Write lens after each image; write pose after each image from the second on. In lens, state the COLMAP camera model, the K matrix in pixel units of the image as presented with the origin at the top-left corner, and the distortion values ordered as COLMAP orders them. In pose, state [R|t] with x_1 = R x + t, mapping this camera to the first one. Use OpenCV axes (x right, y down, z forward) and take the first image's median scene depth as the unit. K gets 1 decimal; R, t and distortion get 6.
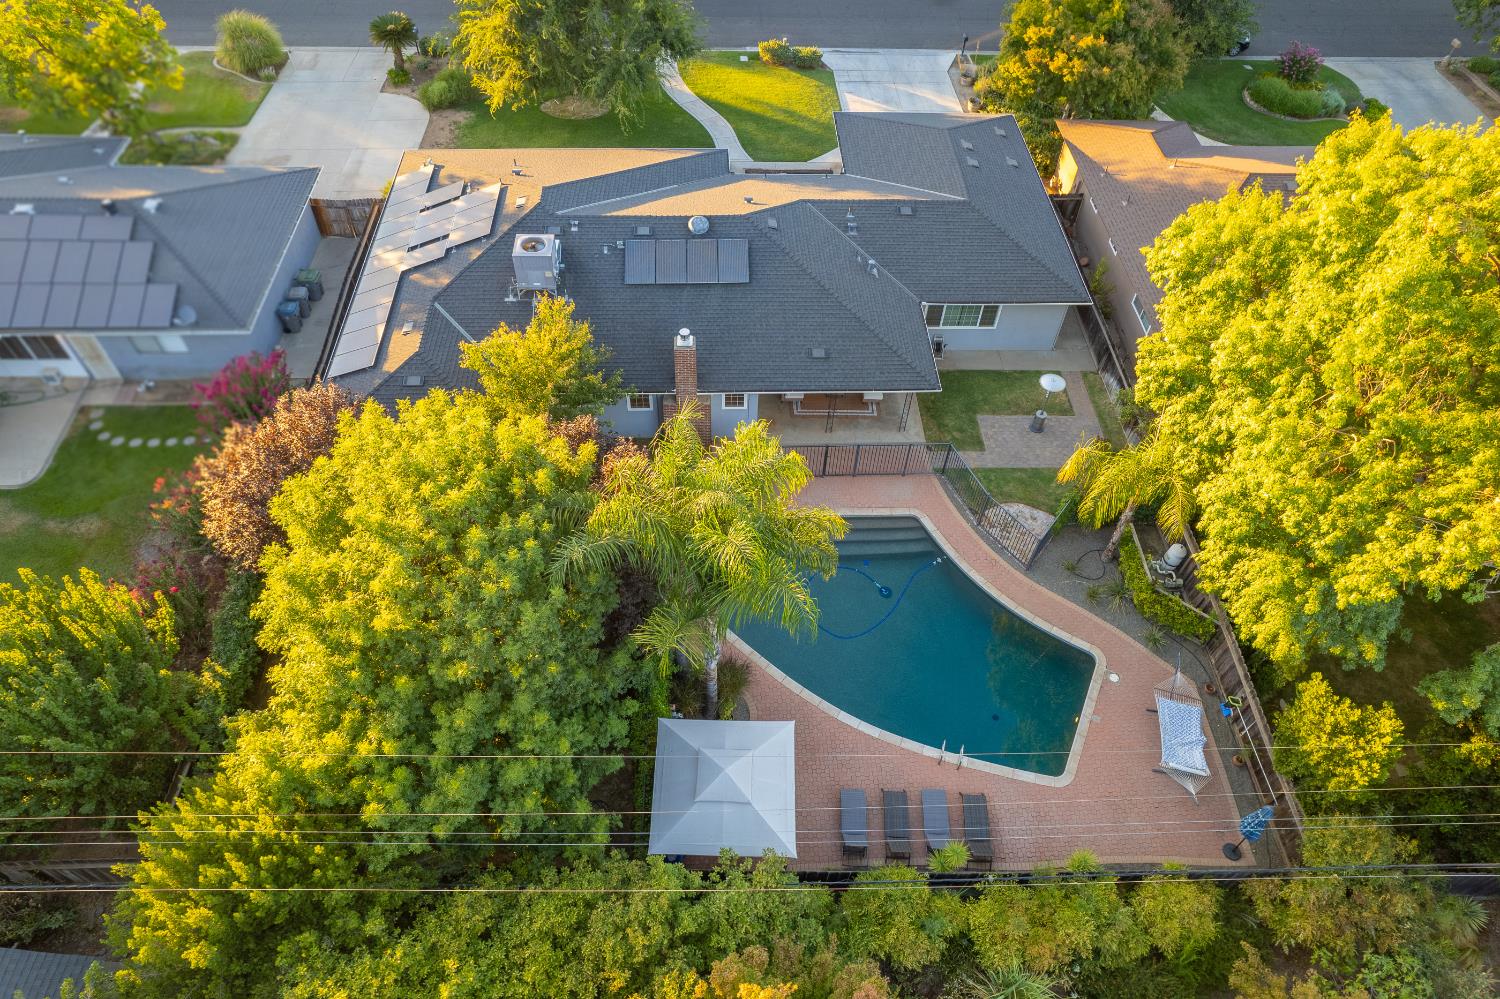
lens RADIAL K [[963.5, 0, 750.8], [0, 963.5, 503.6], [0, 0, 1]] dist [-0.081642, 0.075490]
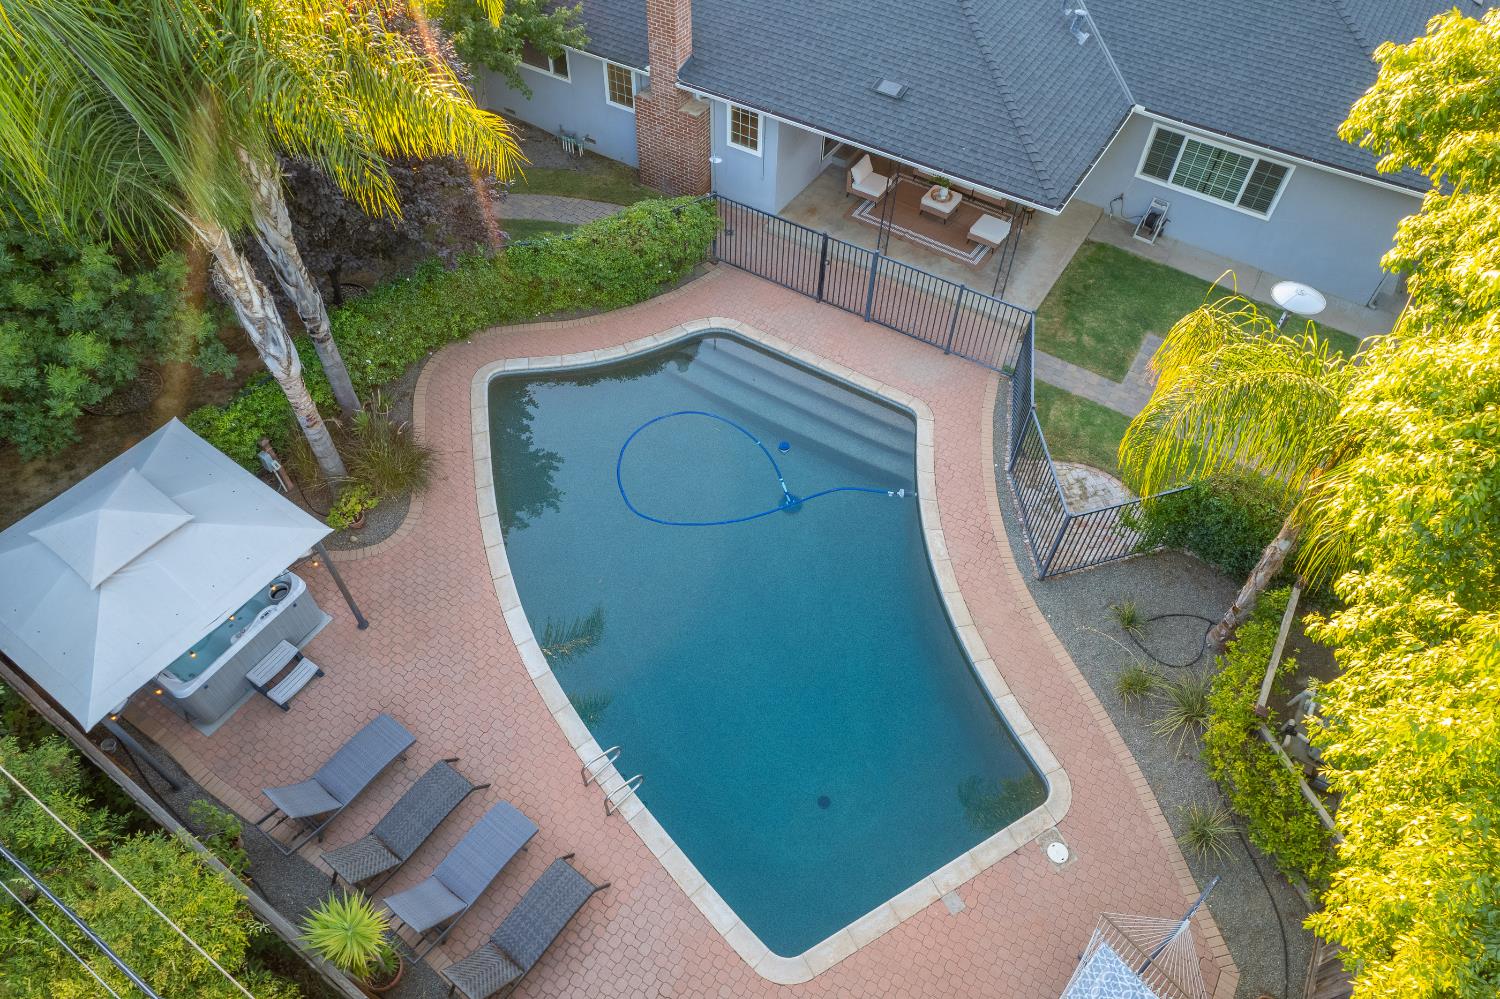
lens RADIAL K [[957.4, 0, 752.1], [0, 957.4, 511.3], [0, 0, 1]] dist [-0.083152, 0.064904]
pose [[0.827927, 0.432521, -0.357018, 0.309337], [-0.438641, 0.896059, 0.068350, 0.065883], [0.349472, 0.100014, 0.931594, 0.468410]]
